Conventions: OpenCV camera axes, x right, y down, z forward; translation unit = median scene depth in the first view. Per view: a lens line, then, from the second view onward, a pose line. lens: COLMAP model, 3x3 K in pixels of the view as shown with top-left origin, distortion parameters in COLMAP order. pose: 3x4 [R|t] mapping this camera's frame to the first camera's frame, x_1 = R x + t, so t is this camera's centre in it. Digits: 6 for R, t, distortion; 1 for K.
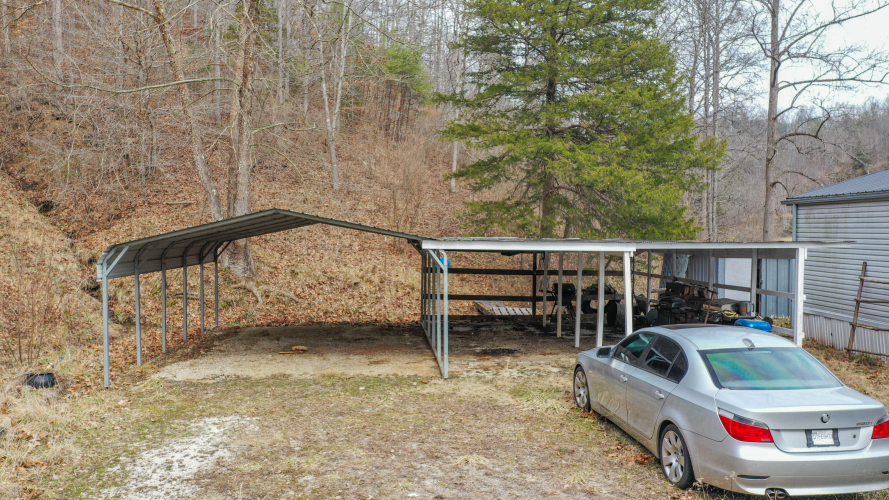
lens RADIAL K [[715.4, 0, 444.5], [0, 715.4, 250.0], [0, 0, 1]] dist [0.018621, -0.000055]
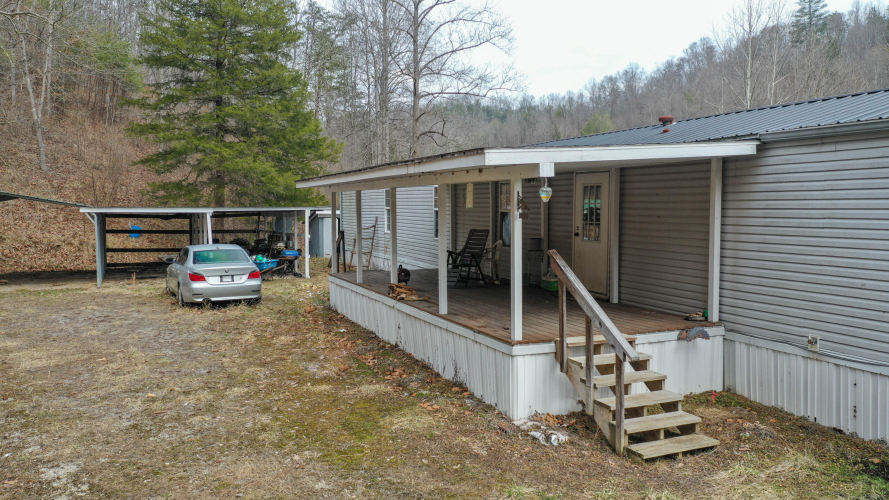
lens RADIAL K [[703.3, 0, 444.5], [0, 703.3, 250.0], [0, 0, 1]] dist [0.020441, -0.003664]
pose [[0.943227, -0.028814, 0.330895, 0.225701], [0.017686, 0.999174, 0.036593, 0.041497], [-0.331676, -0.028663, 0.942958, -0.874414]]
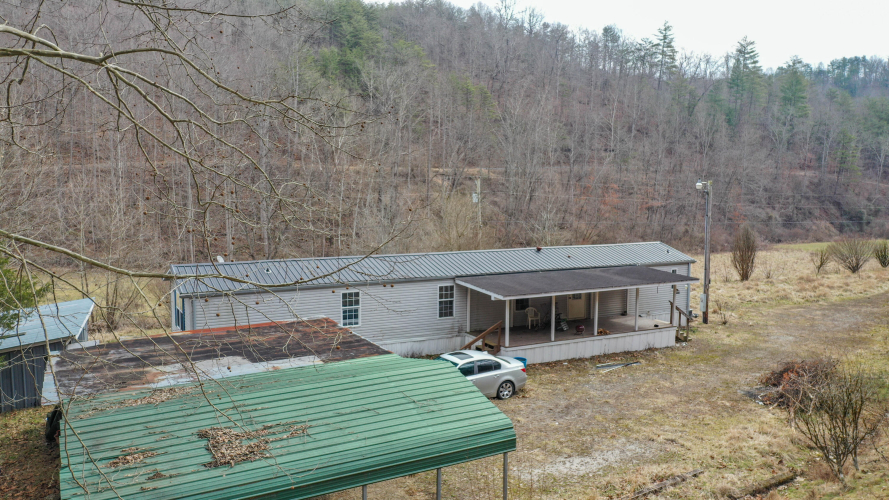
lens RADIAL K [[715.4, 0, 444.5], [0, 715.4, 250.0], [0, 0, 1]] dist [0.018621, -0.000055]
pose [[-0.422129, -0.096817, 0.901351, -1.439464], [0.011671, 0.993618, 0.112193, -0.415816], [-0.906461, 0.057879, -0.418305, 1.534898]]
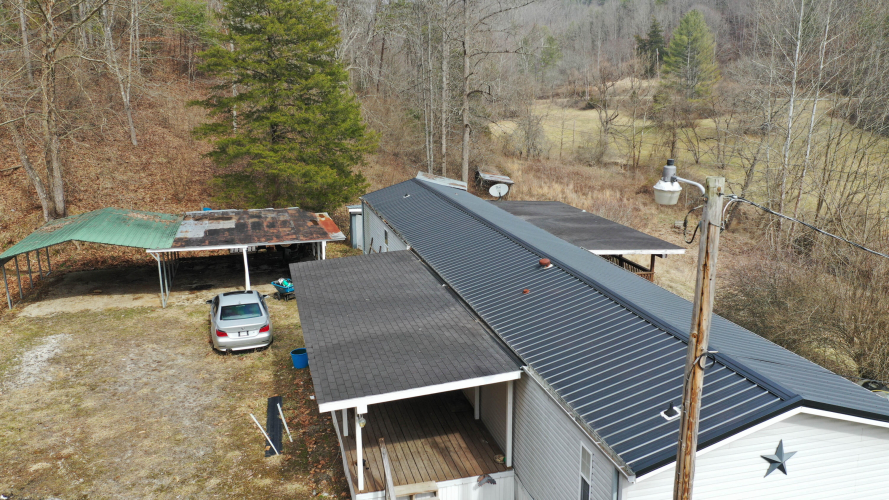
lens RADIAL K [[703.3, 0, 444.5], [0, 703.3, 250.0], [0, 0, 1]] dist [0.020441, -0.003664]
pose [[0.979645, -0.054899, 0.193085, 0.445184], [0.016190, 0.980350, 0.196598, -0.418274], [-0.200084, -0.189470, 0.961284, -1.267714]]
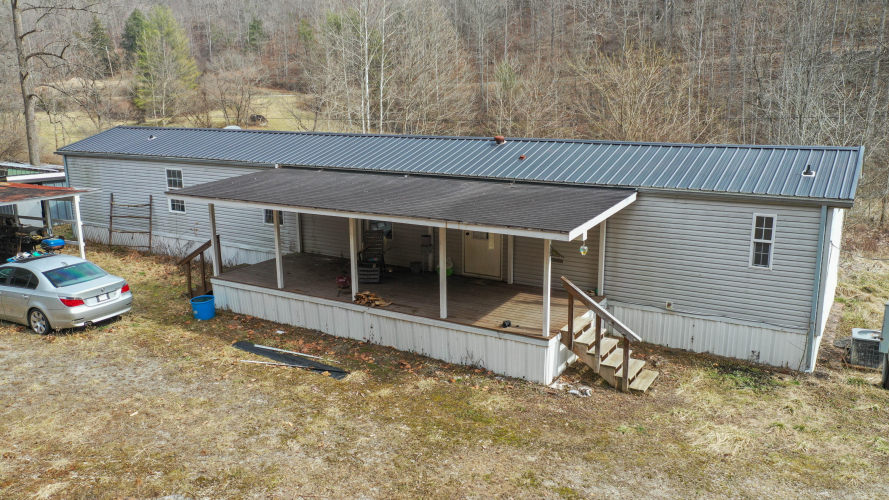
lens RADIAL K [[703.3, 0, 444.5], [0, 703.3, 250.0], [0, 0, 1]] dist [0.020441, -0.003664]
pose [[0.573517, -0.189788, 0.796906, -0.389509], [0.038379, 0.977950, 0.205285, -0.194119], [-0.818294, -0.087150, 0.568154, -0.731446]]
